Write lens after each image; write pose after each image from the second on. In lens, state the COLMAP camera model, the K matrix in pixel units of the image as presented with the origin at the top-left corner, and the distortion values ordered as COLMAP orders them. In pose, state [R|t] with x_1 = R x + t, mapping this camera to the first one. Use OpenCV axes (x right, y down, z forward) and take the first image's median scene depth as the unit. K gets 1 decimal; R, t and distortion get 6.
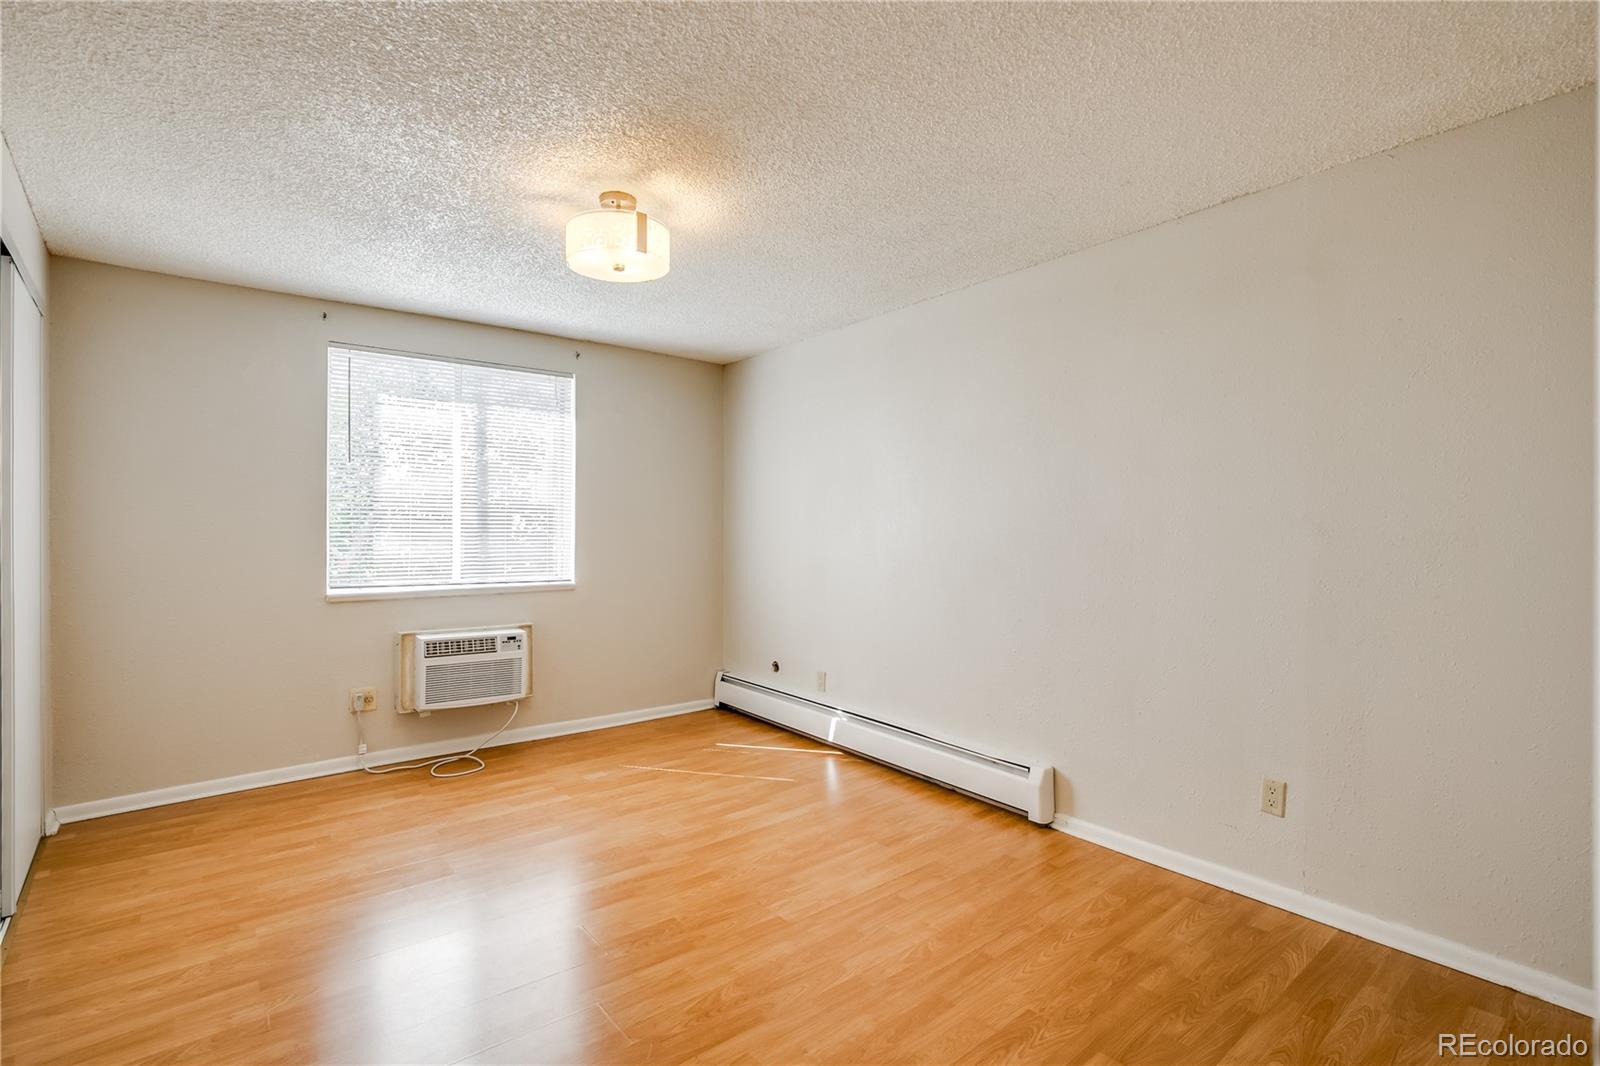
lens RADIAL K [[745.4, 0, 800.0], [0, 745.4, 533.0], [0, 0, 1]] dist [0.000991, 0.000734]
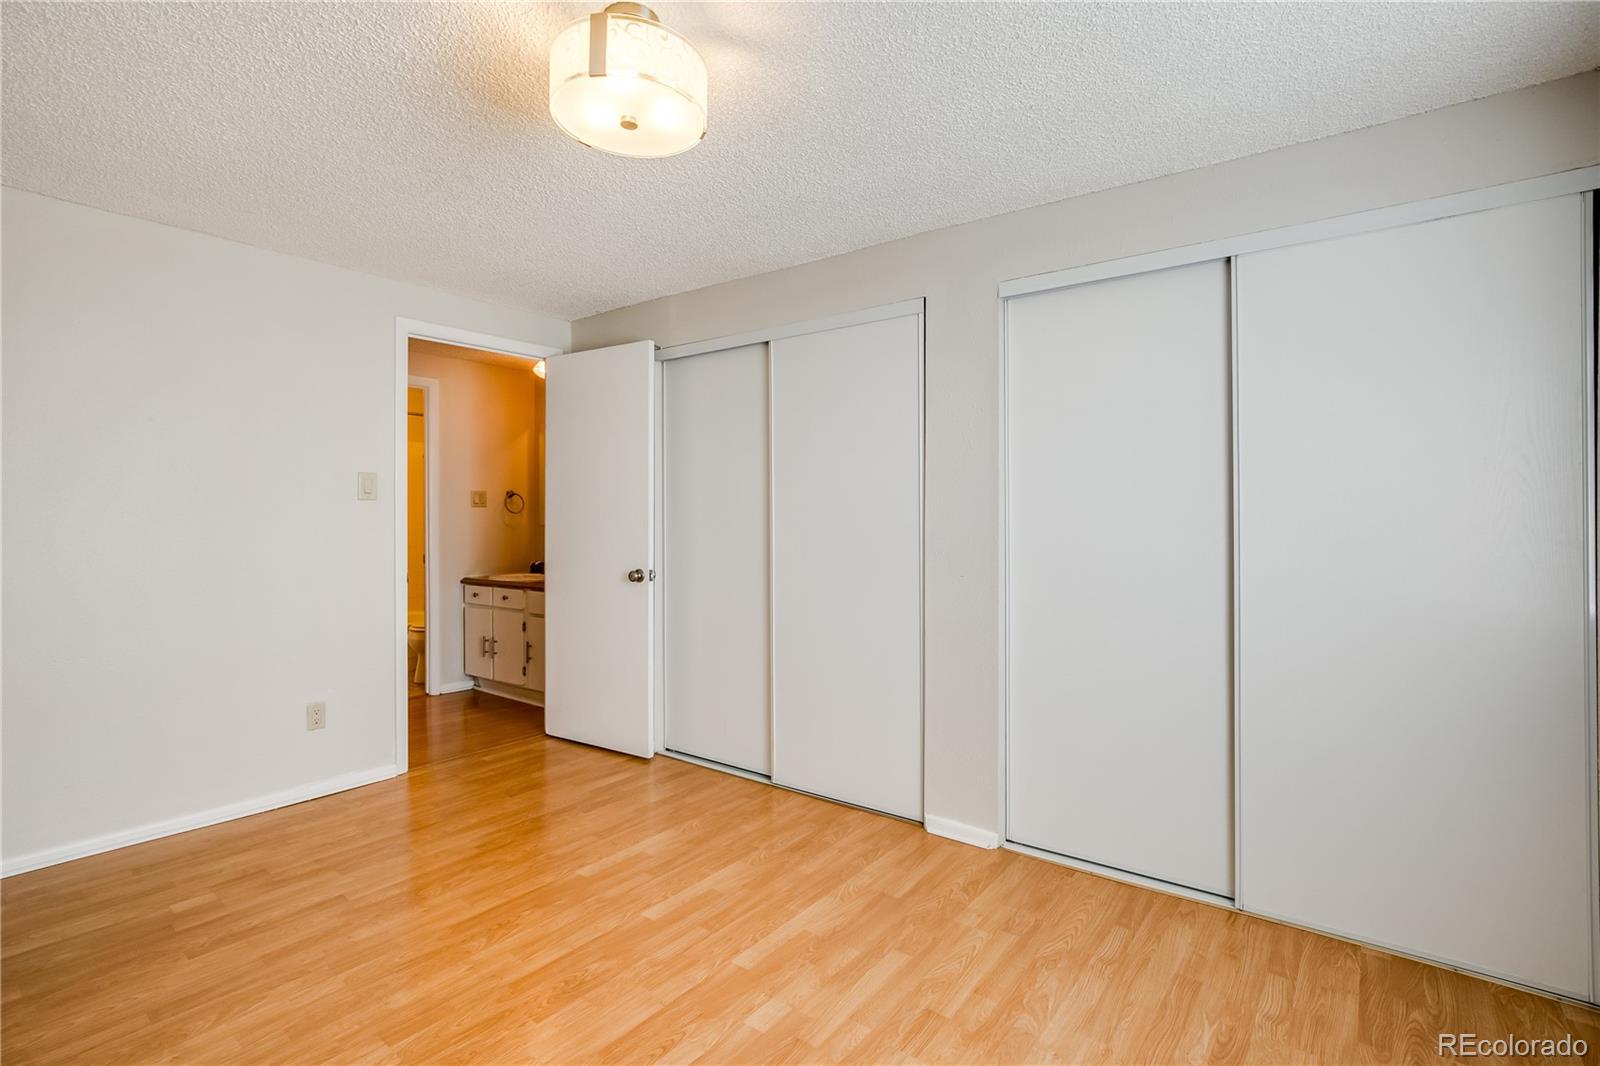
lens RADIAL K [[745.4, 0, 800.0], [0, 745.4, 533.0], [0, 0, 1]] dist [0.000991, 0.000734]
pose [[-0.976921, 0.005941, -0.213516, -0.299404], [0.001991, 0.999823, 0.018708, -0.007618], [0.213589, 0.017851, -0.976760, 1.978171]]
